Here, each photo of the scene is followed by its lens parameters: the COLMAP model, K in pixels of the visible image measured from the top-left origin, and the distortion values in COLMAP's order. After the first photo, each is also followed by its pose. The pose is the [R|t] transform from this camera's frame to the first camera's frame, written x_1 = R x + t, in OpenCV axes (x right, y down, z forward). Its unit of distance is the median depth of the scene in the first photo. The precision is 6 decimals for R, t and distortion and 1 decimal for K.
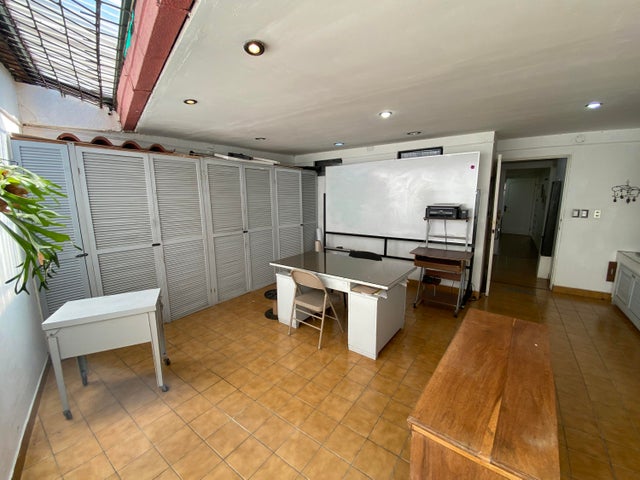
lens RADIAL K [[258.6, 0, 320.0], [0, 258.6, 240.0], [0, 0, 1]] dist [0.001891, -0.012106]
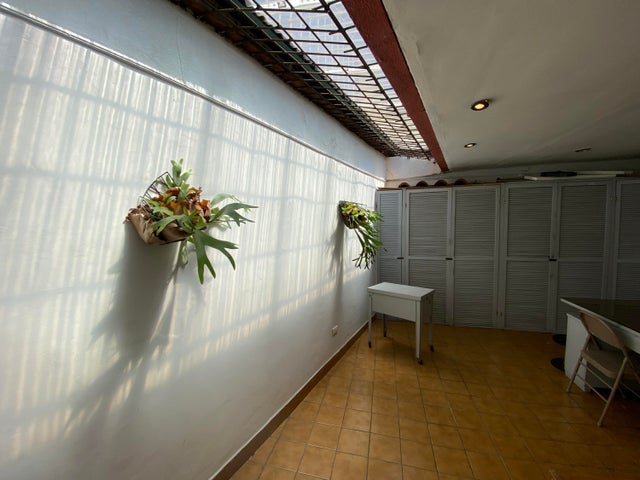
lens RADIAL K [[261.8, 0, 320.0], [0, 261.8, 240.0], [0, 0, 1]] dist [-0.002755, -0.000830]
pose [[0.368005, 0.058342, -0.927991, 0.314593], [-0.141684, 0.989893, 0.006048, 0.008281], [0.918966, 0.129256, 0.372552, -0.055769]]
